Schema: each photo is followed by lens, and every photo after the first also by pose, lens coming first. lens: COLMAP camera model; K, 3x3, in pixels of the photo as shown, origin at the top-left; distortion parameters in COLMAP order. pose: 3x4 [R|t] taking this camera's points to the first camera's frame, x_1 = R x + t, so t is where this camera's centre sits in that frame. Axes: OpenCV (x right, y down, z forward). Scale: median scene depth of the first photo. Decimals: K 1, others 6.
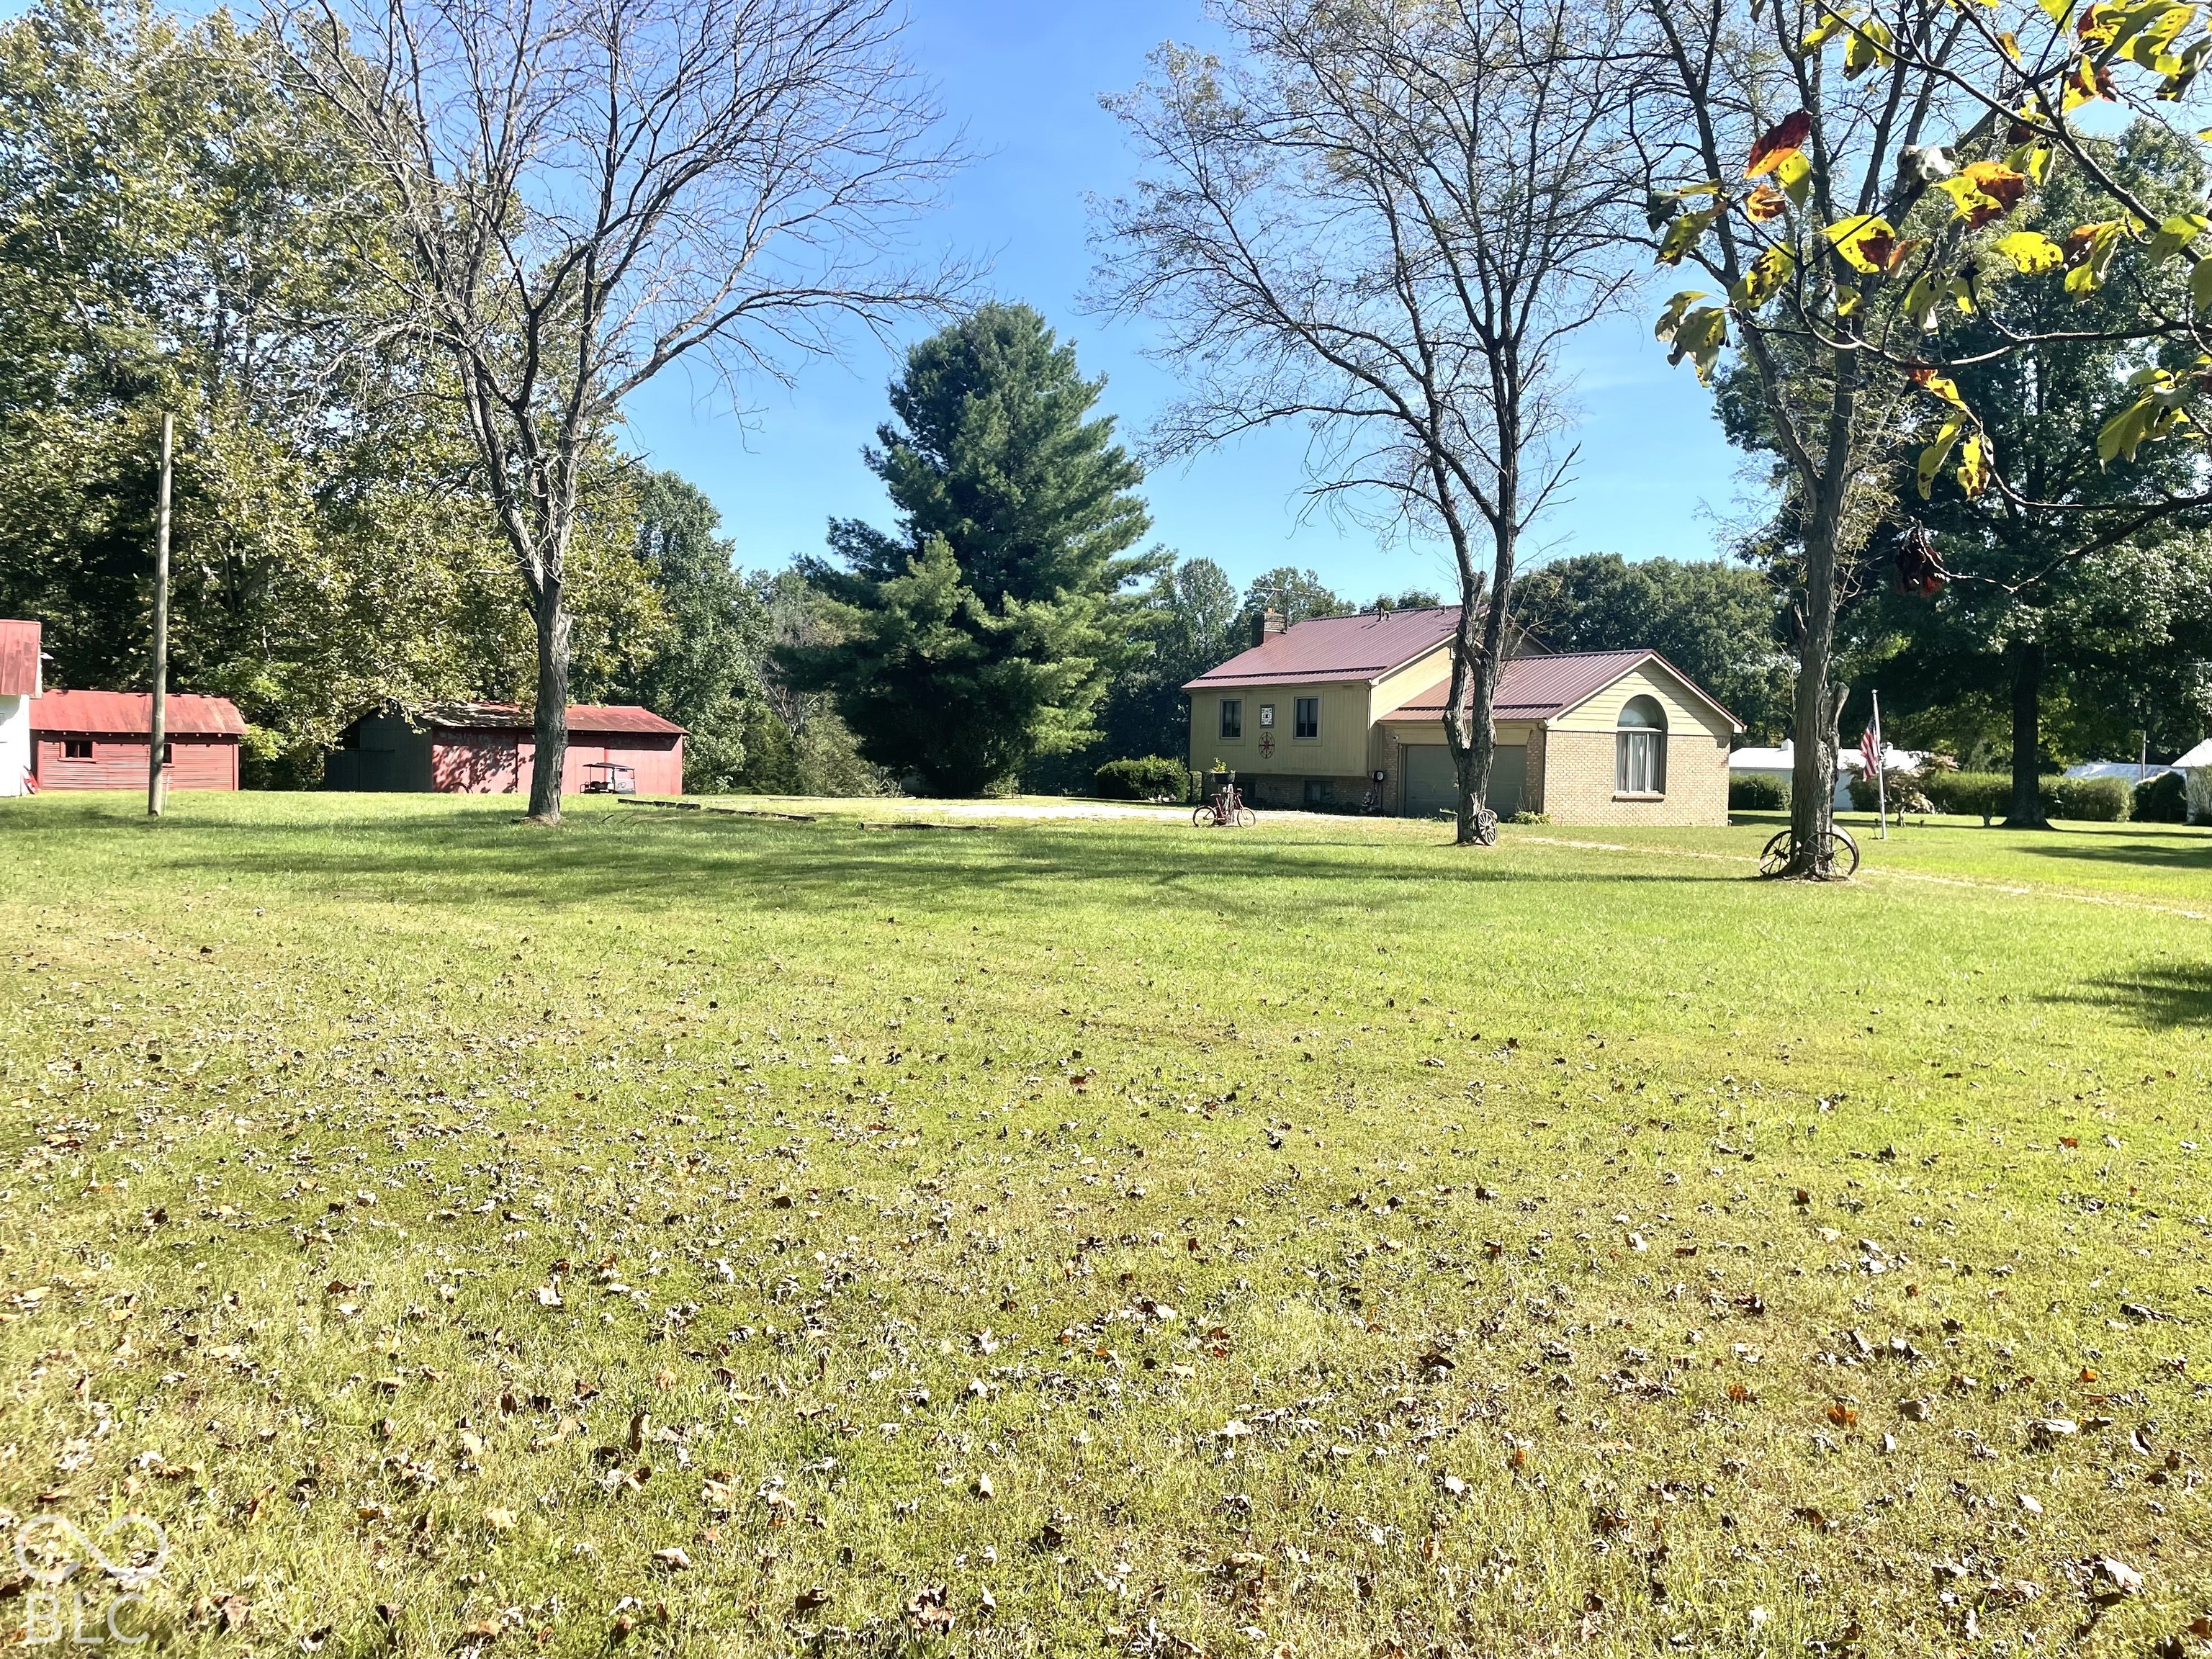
lens RADIAL K [[1668.7, 0, 1112.3], [0, 1668.7, 820.0], [0, 0, 1]] dist [0.089313, -0.113284]
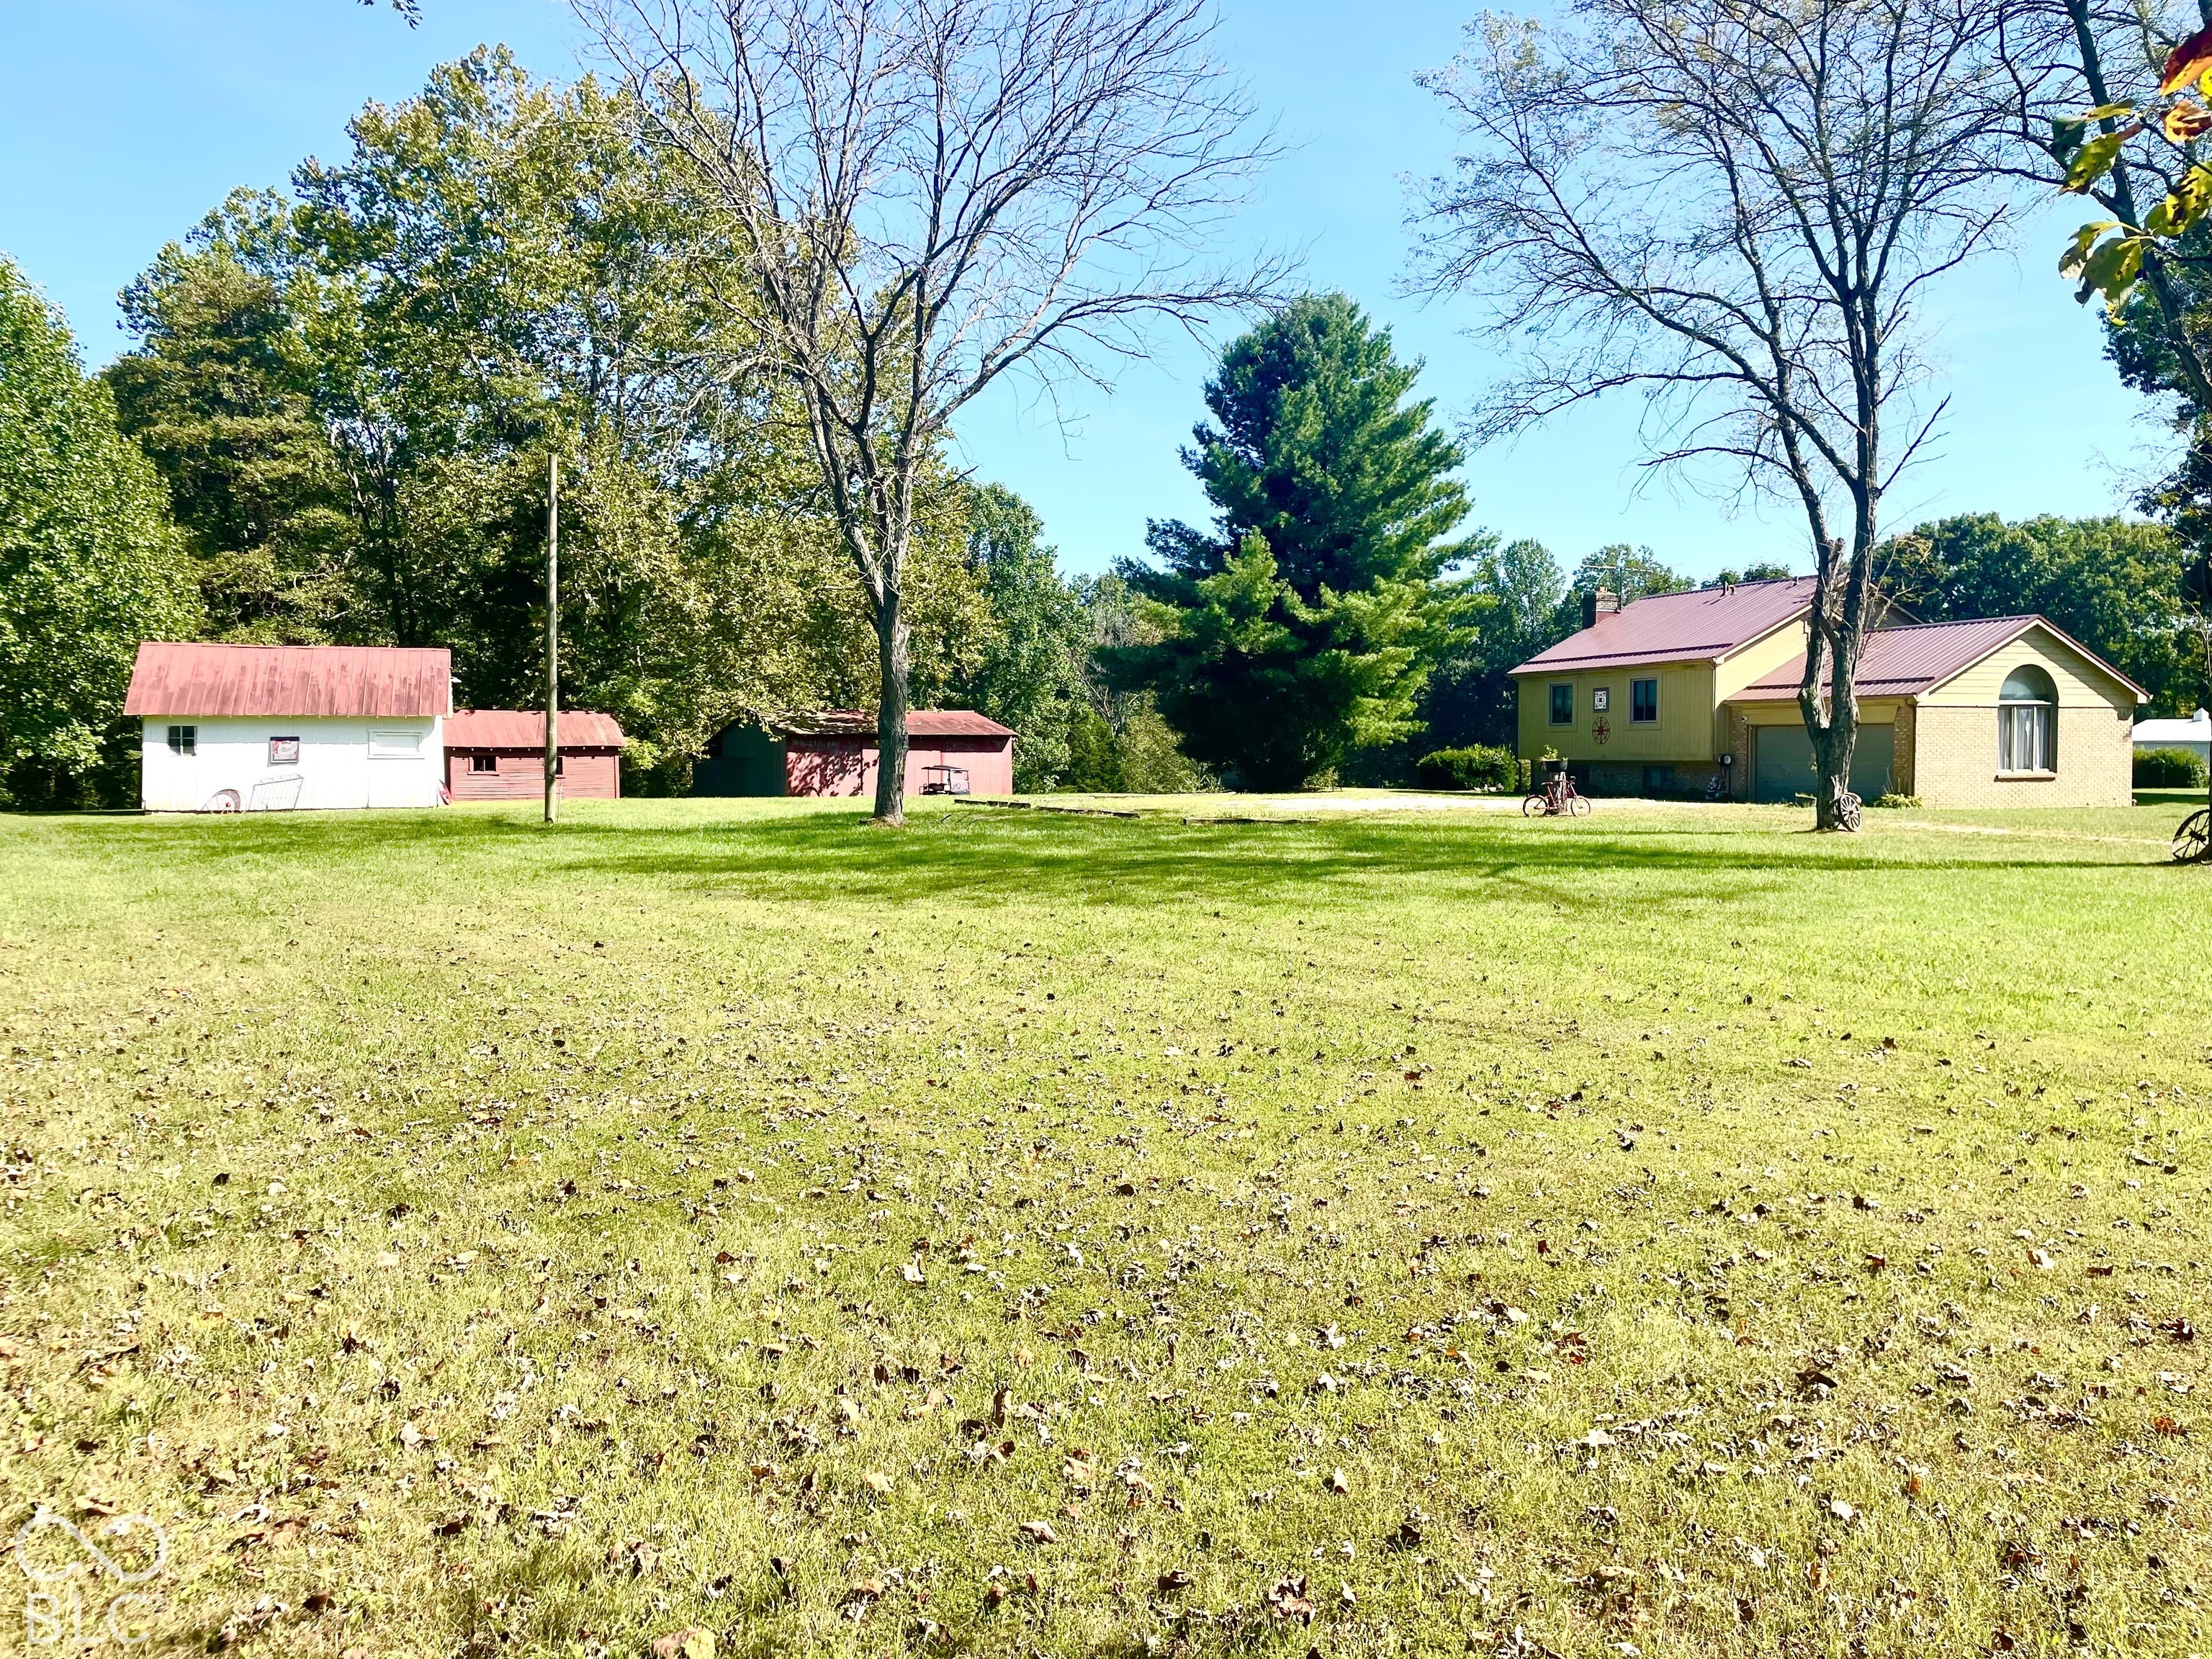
lens RADIAL K [[1668.7, 0, 1112.3], [0, 1668.7, 820.0], [0, 0, 1]] dist [0.089313, -0.113284]
pose [[0.982411, -0.016538, -0.185996, -0.005196], [0.017153, 0.999851, 0.001698, 0.000170], [0.185940, -0.004859, 0.982549, -0.001077]]
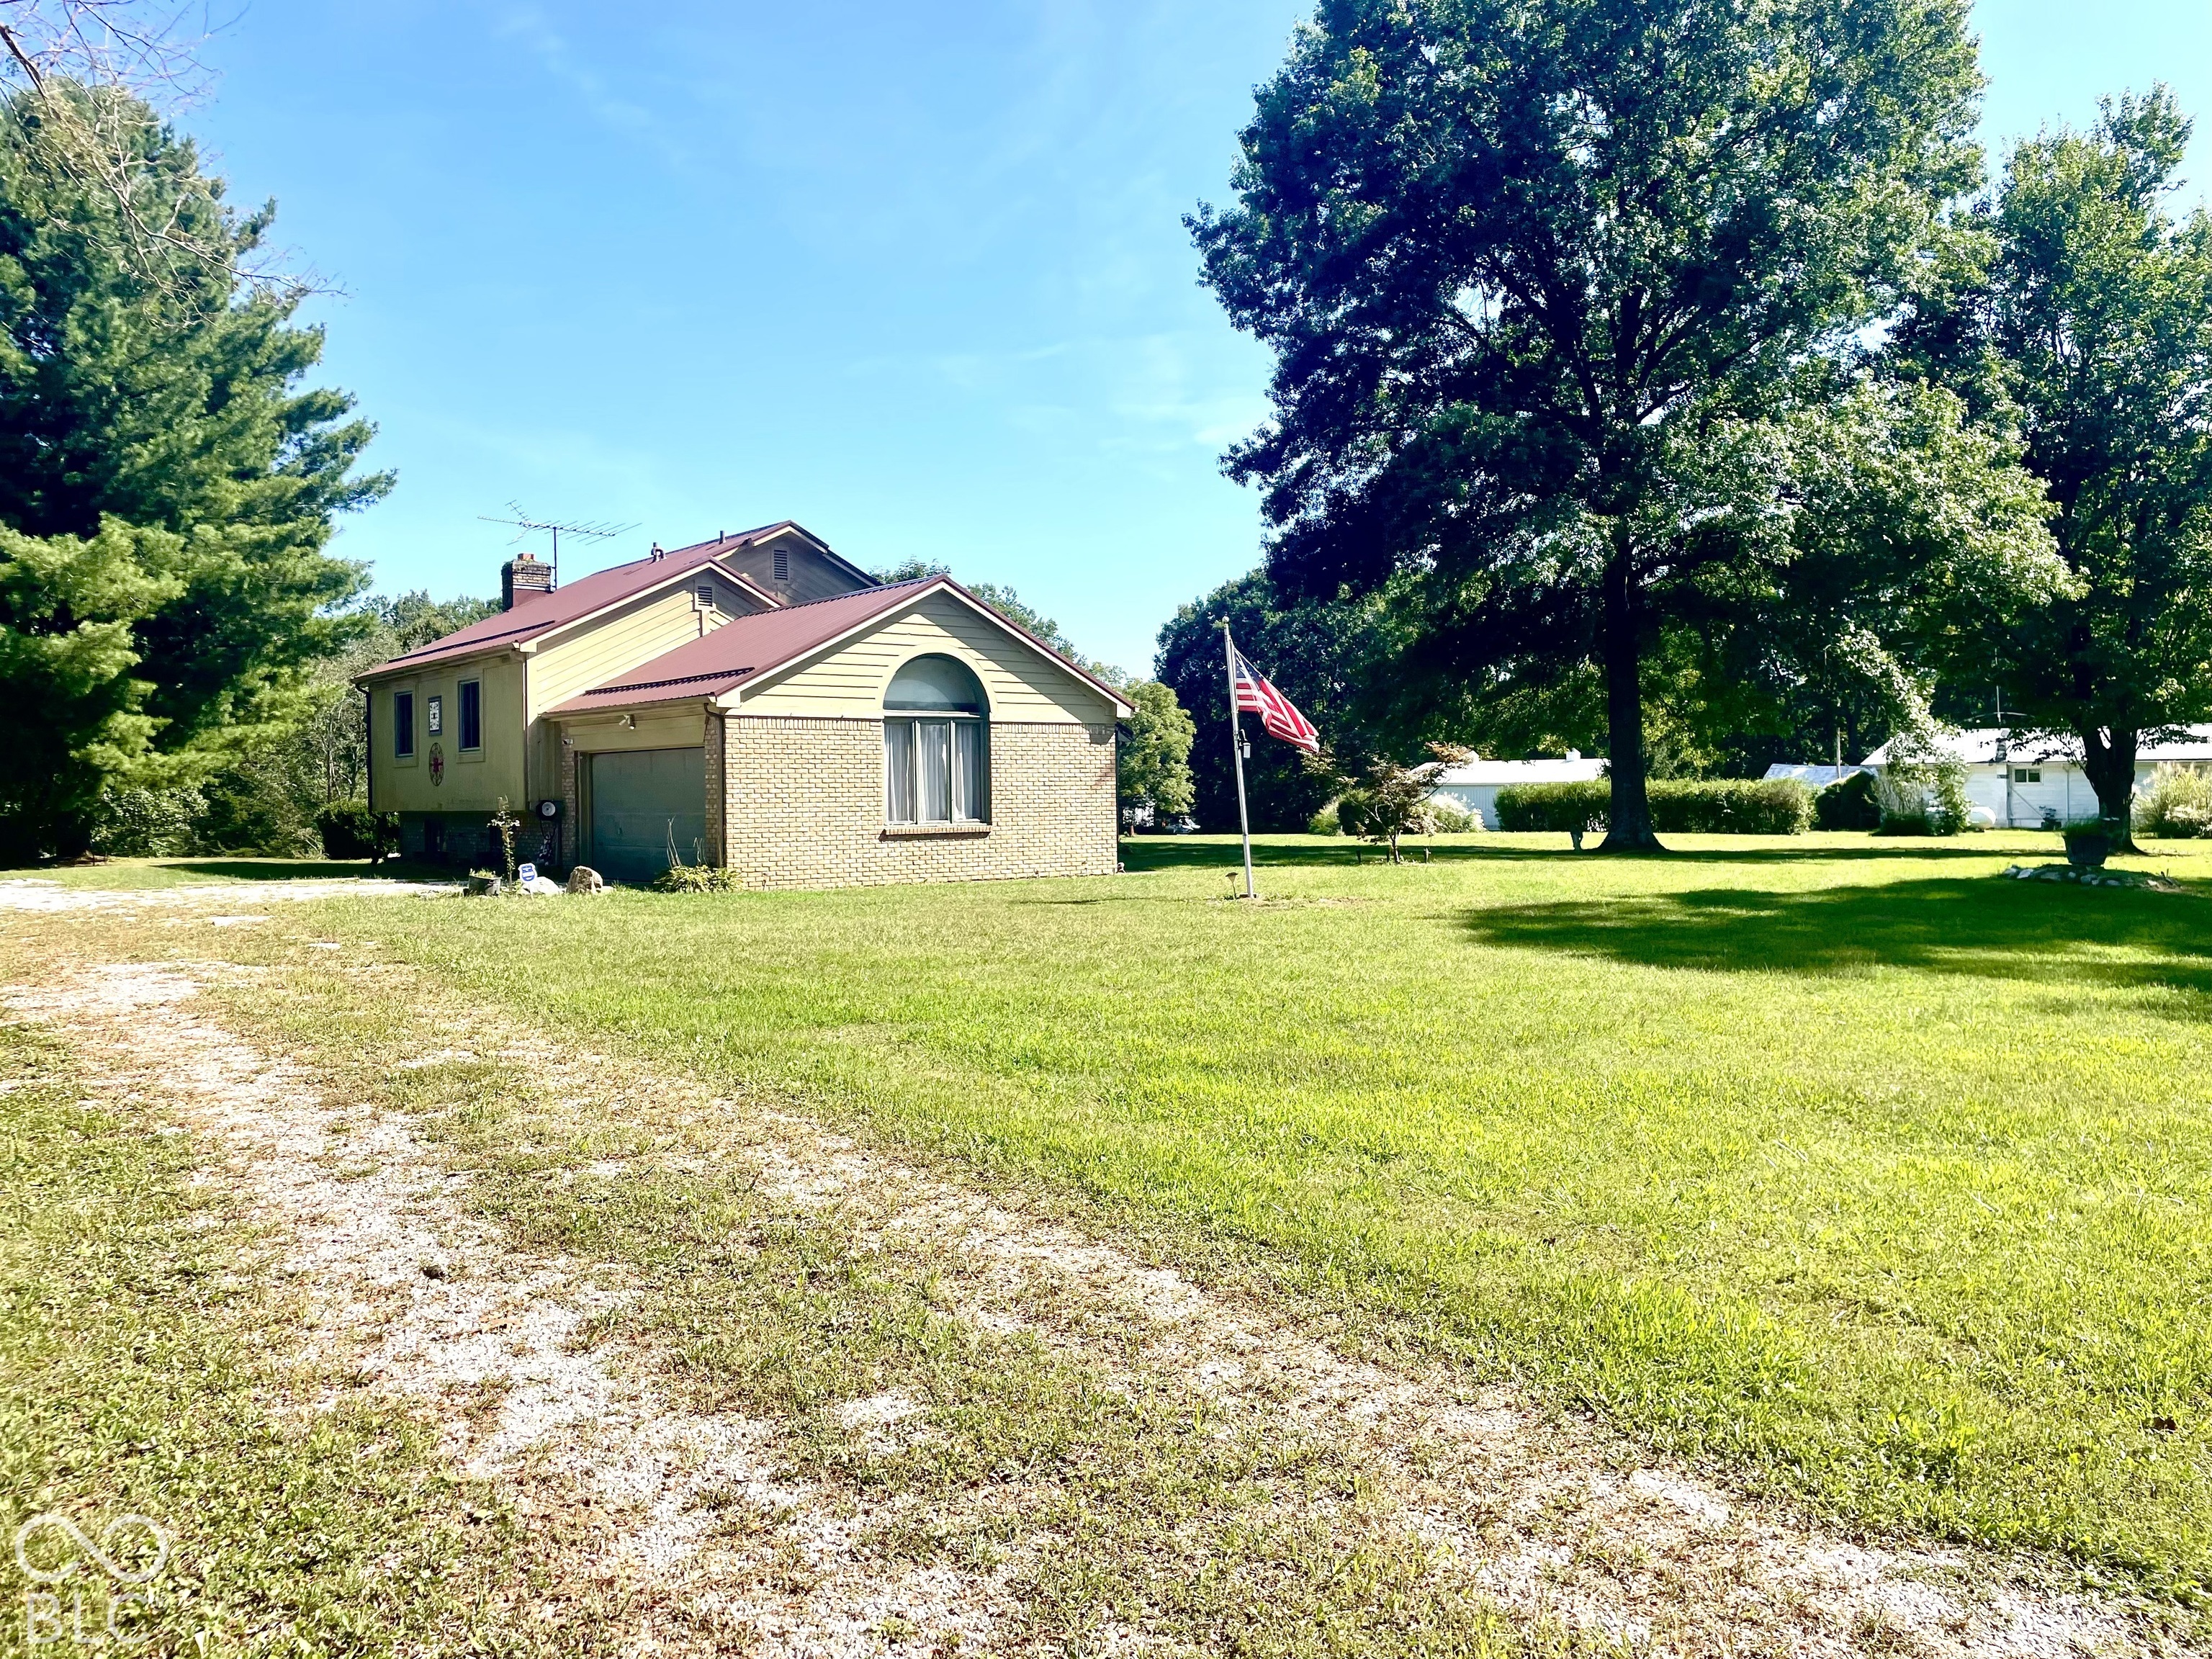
lens RADIAL K [[1668.7, 0, 1112.3], [0, 1668.7, 820.0], [0, 0, 1]] dist [0.089313, -0.113284]
pose [[0.991471, -0.035948, 0.125272, 0.223879], [0.038665, 0.999065, -0.019324, -0.002951], [-0.124461, 0.024003, 0.991934, 0.316777]]
